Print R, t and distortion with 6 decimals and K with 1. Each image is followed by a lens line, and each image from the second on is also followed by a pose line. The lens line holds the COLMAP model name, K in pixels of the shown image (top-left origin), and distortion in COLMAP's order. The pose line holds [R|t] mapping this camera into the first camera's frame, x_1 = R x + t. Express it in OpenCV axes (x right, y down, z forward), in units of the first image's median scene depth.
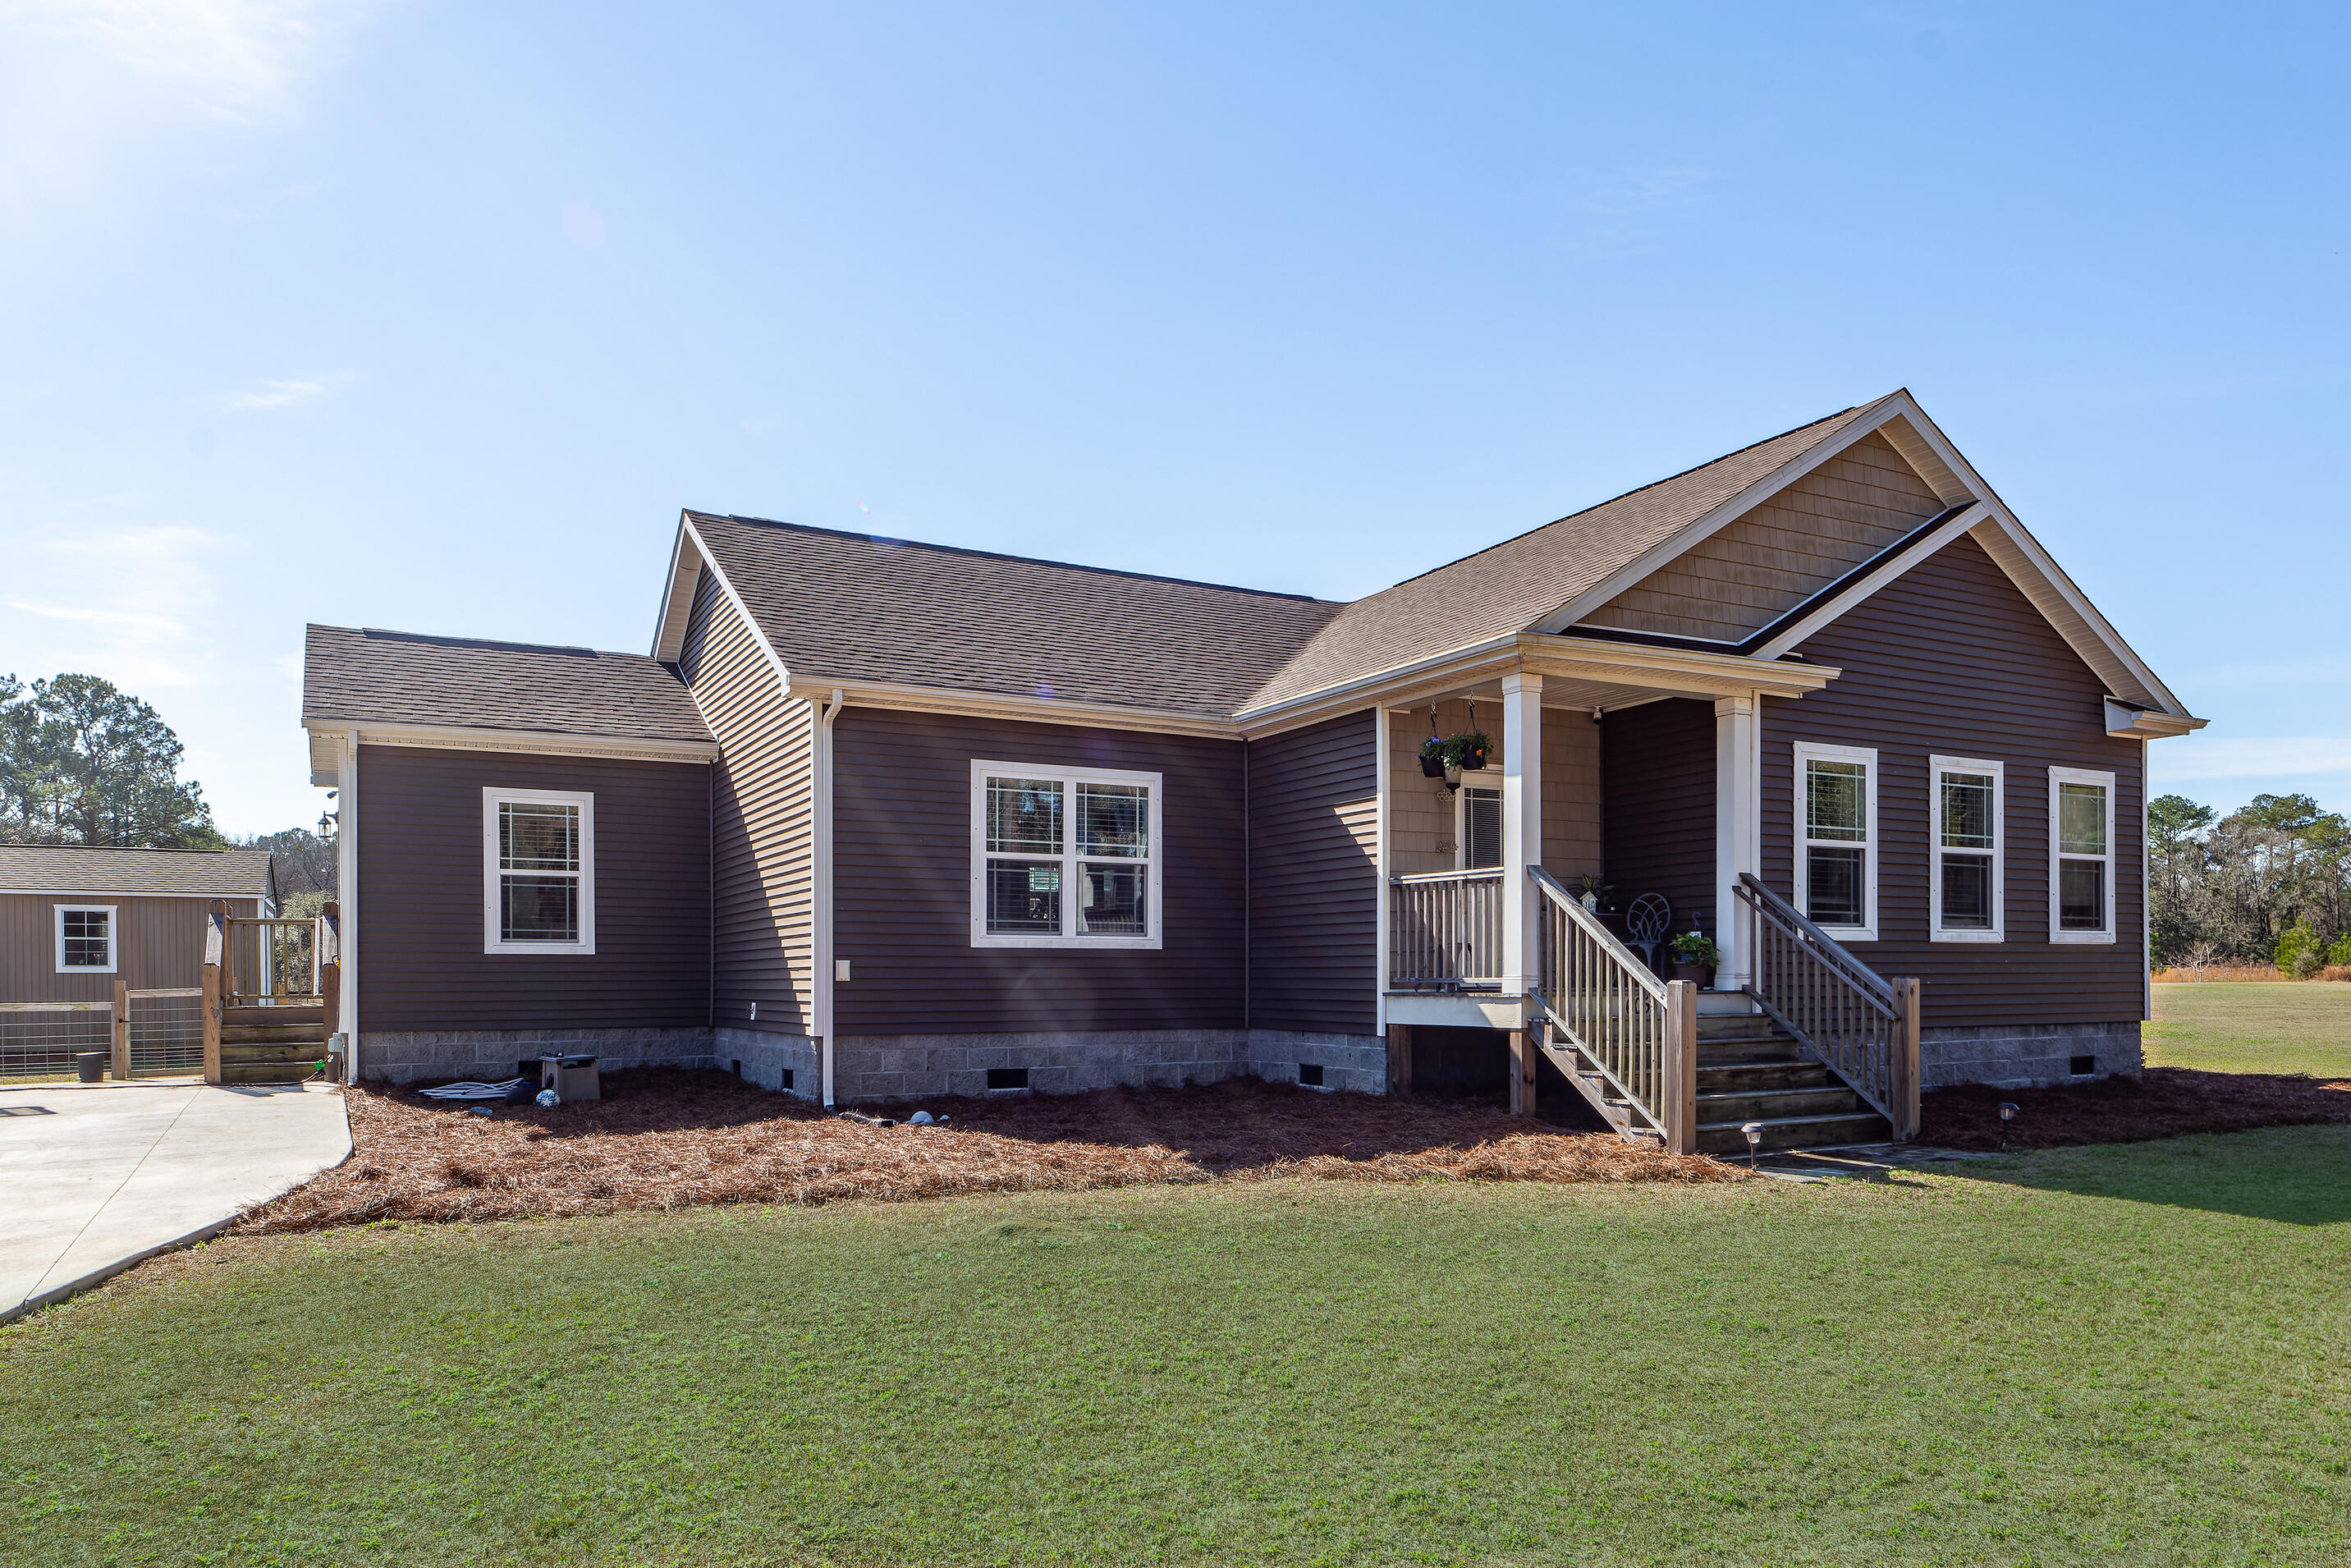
lens RADIAL K [[1649.6, 0, 1172.2], [0, 1649.6, 940.5], [0, 0, 1]] dist [-0.040588, 0.040989]
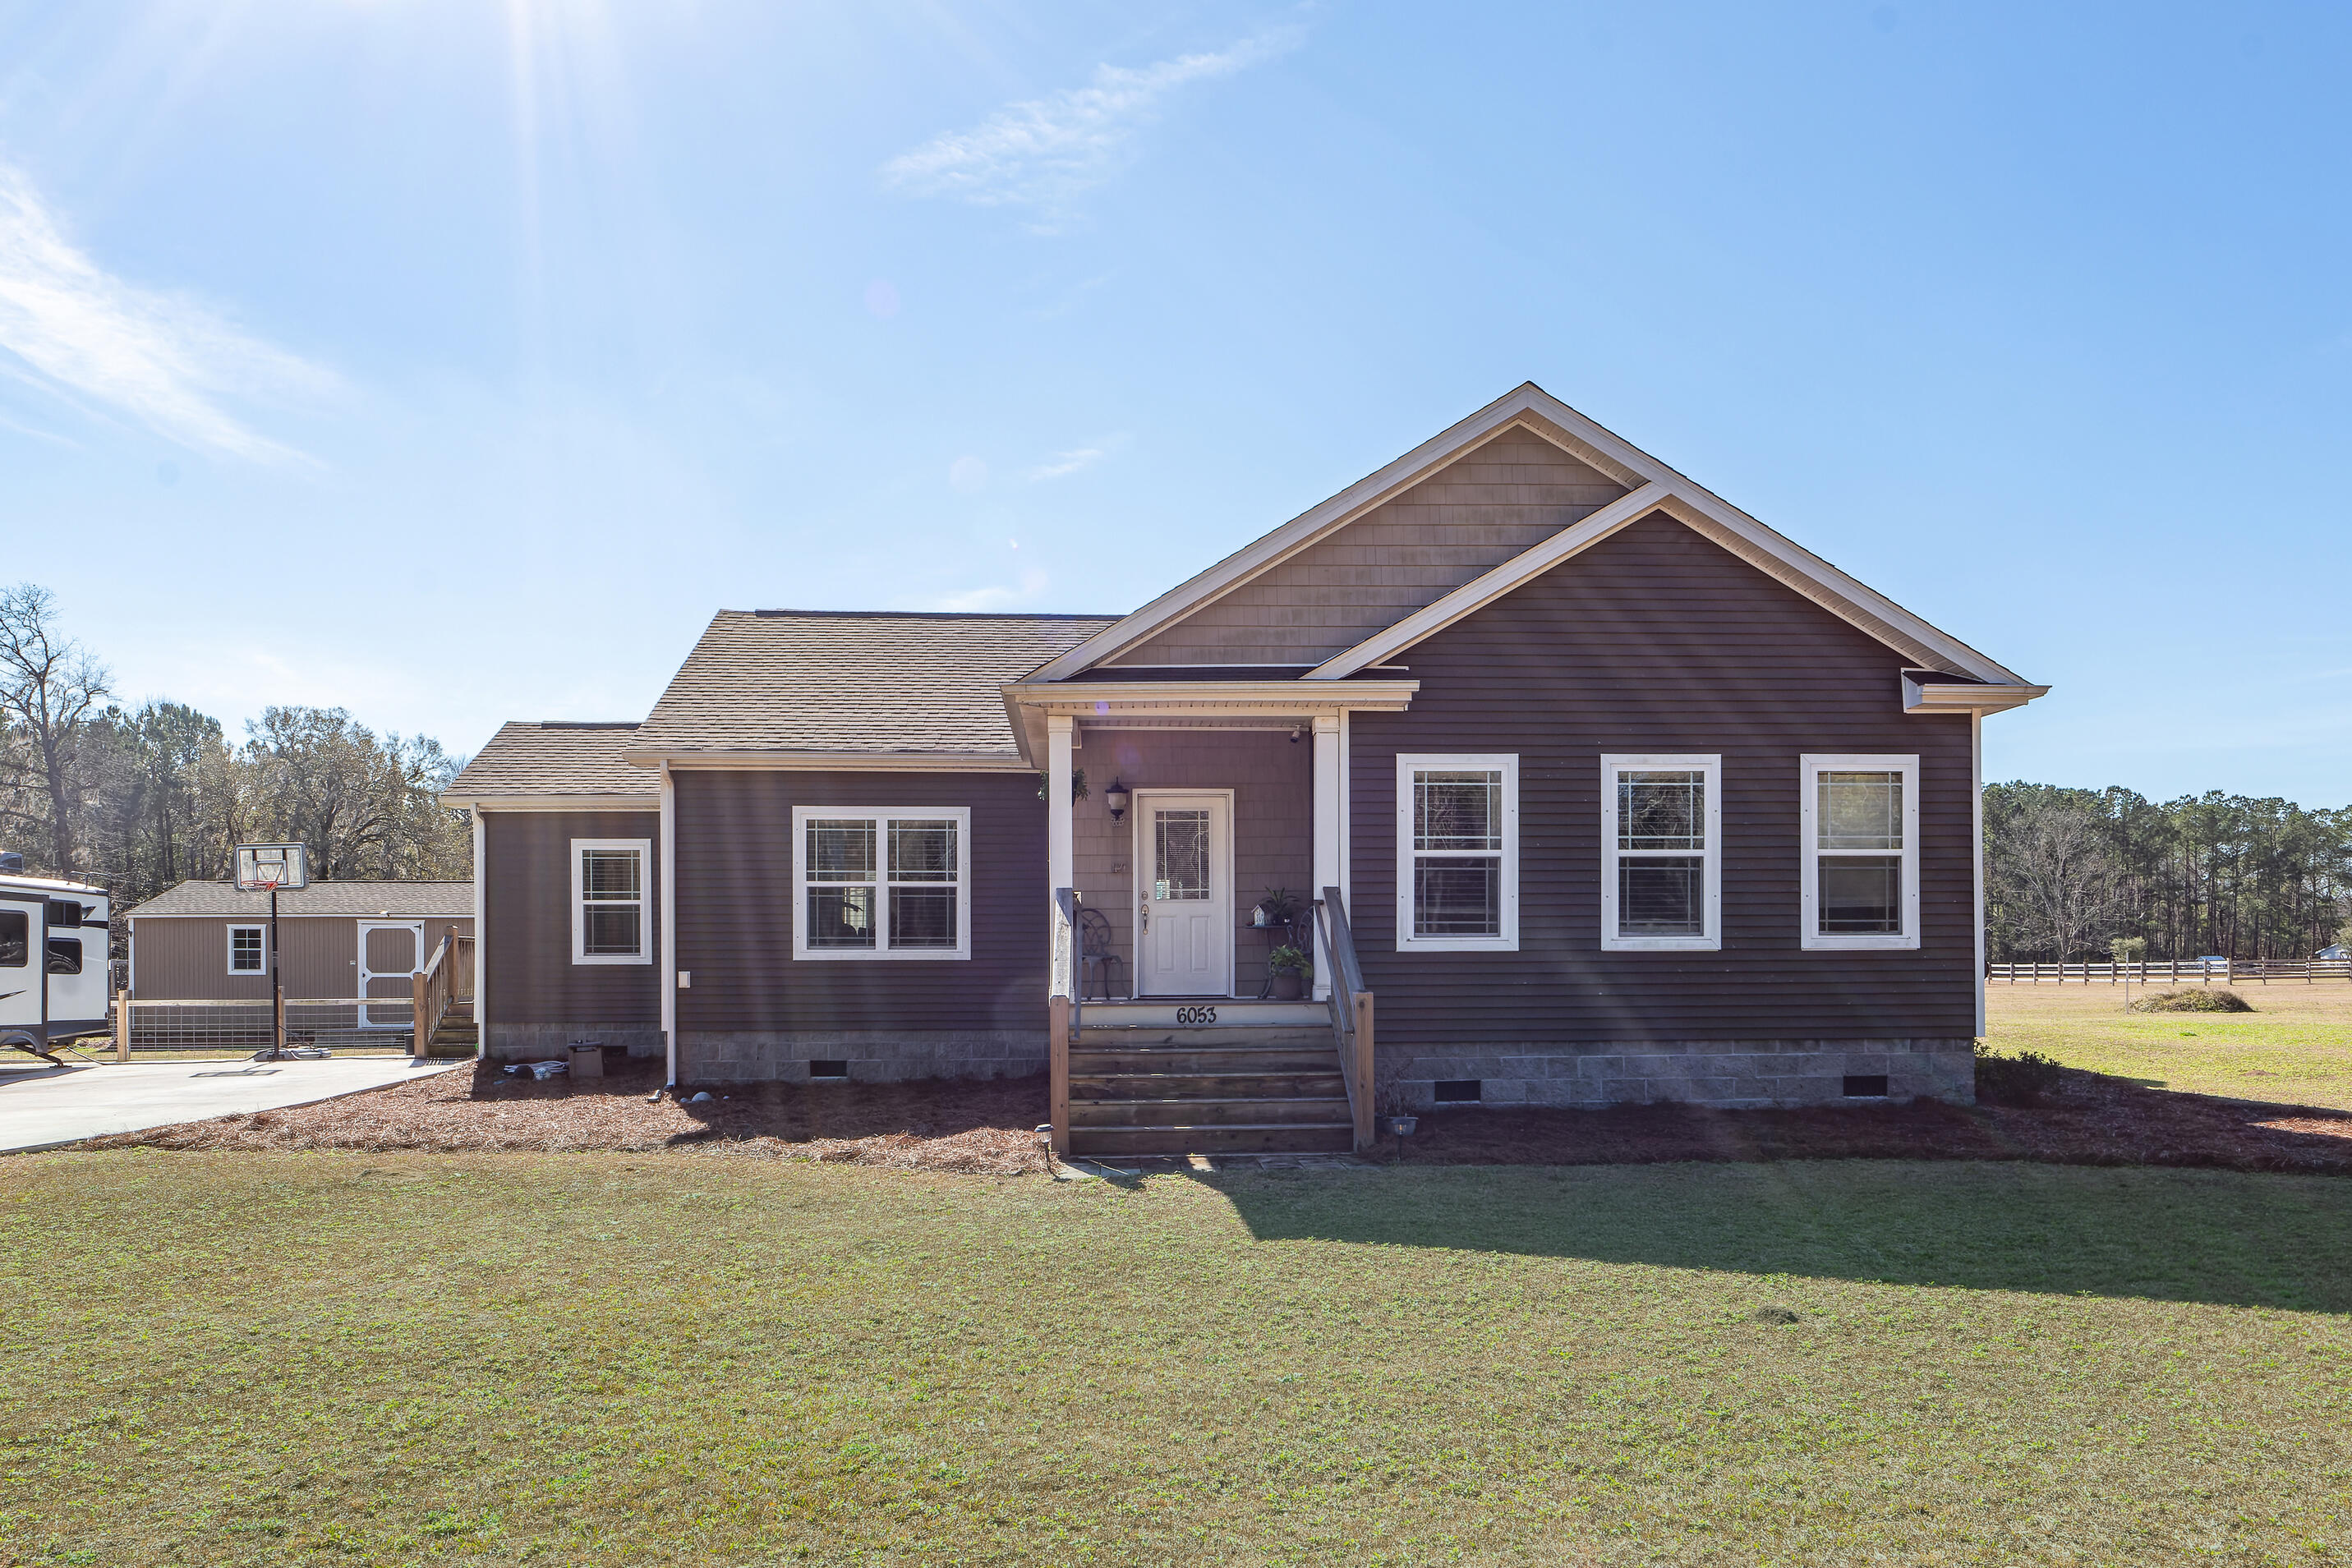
lens RADIAL K [[1644.5, 0, 1227.4], [0, 1644.5, 914.2], [0, 0, 1]] dist [-0.023436, 0.022112]
pose [[0.900166, -0.015256, -0.435280, 0.659567], [0.011769, 0.999873, -0.010704, -0.012373], [0.435388, 0.004512, 0.900231, 0.041710]]
